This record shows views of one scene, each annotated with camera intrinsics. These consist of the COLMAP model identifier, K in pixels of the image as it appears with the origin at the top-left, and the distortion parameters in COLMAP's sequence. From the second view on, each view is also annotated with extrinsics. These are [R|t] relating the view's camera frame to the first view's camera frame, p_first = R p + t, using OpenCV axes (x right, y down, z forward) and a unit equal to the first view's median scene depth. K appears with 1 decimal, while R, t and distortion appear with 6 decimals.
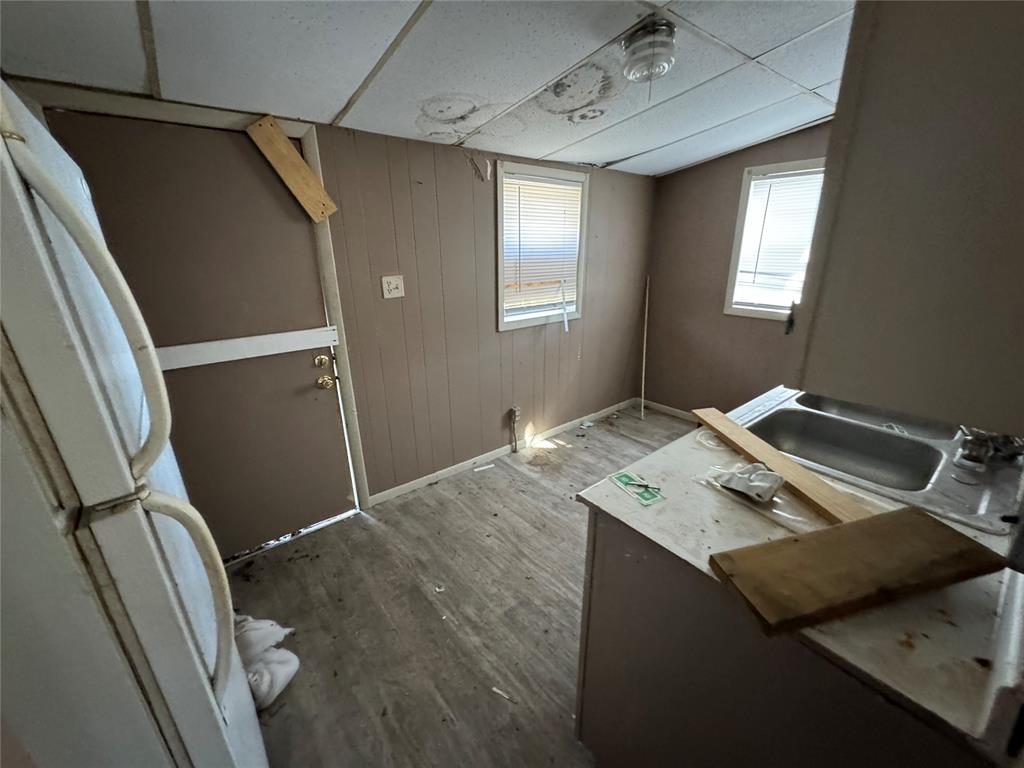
lens RADIAL K [[410.1, 0, 511.6], [0, 410.1, 383.7], [0, 0, 1]] dist [-0.000413, 0.000243]
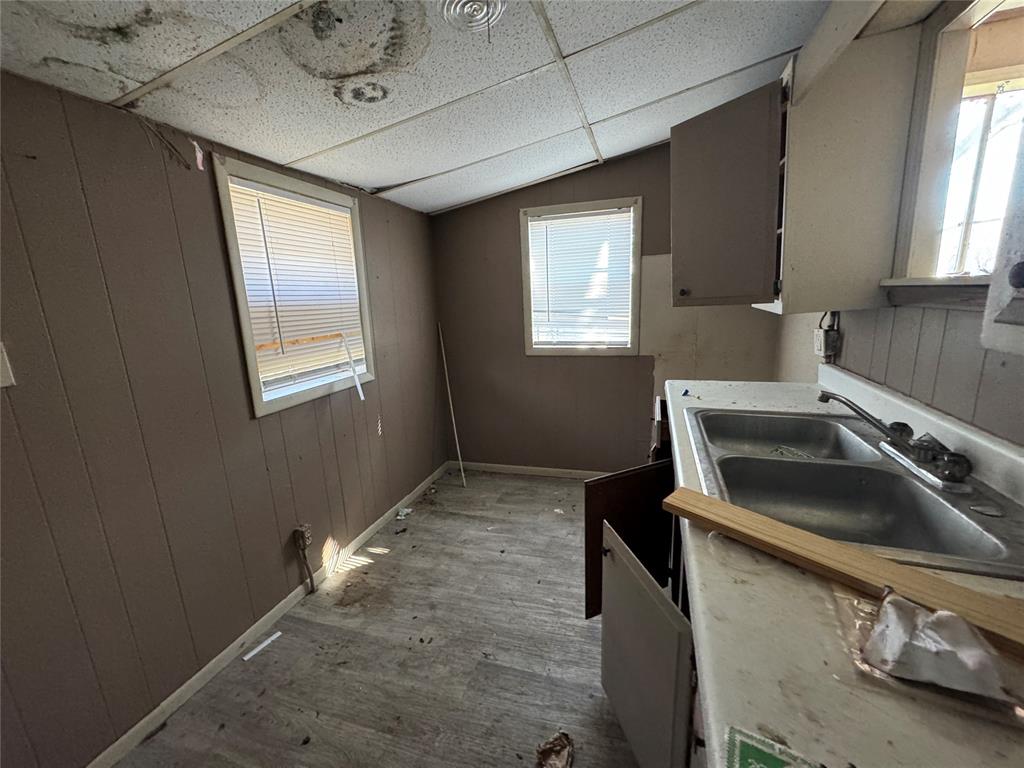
lens RADIAL K [[410.1, 0, 510.2], [0, 410.1, 384.8], [0, 0, 1]] dist [-0.000413, 0.000243]
pose [[0.839146, -0.137365, 0.526274, -0.026652], [0.204280, 0.976343, -0.070886, -0.049004], [-0.504086, 0.166991, 0.847355, 0.247103]]
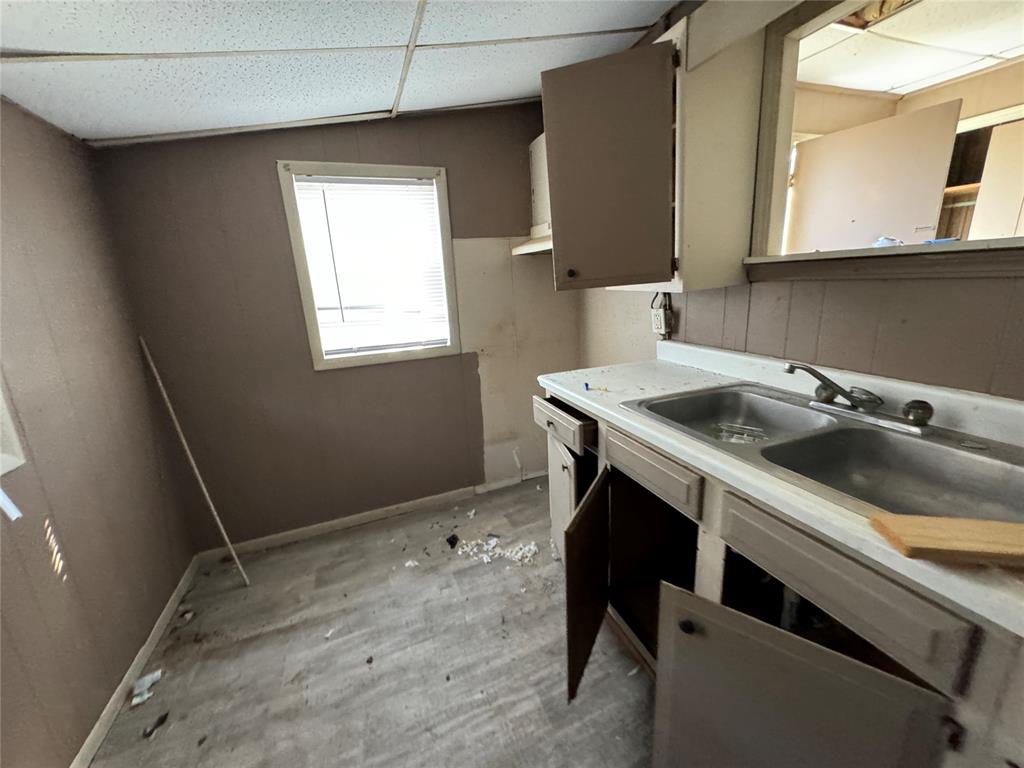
lens RADIAL K [[410.1, 0, 511.7], [0, 410.1, 383.8], [0, 0, 1]] dist [-0.000413, 0.000243]
pose [[0.310473, -0.235469, 0.920956, -0.017651], [0.354573, 0.927599, 0.117634, -0.127806], [-0.881978, 0.290024, 0.371486, 0.513820]]
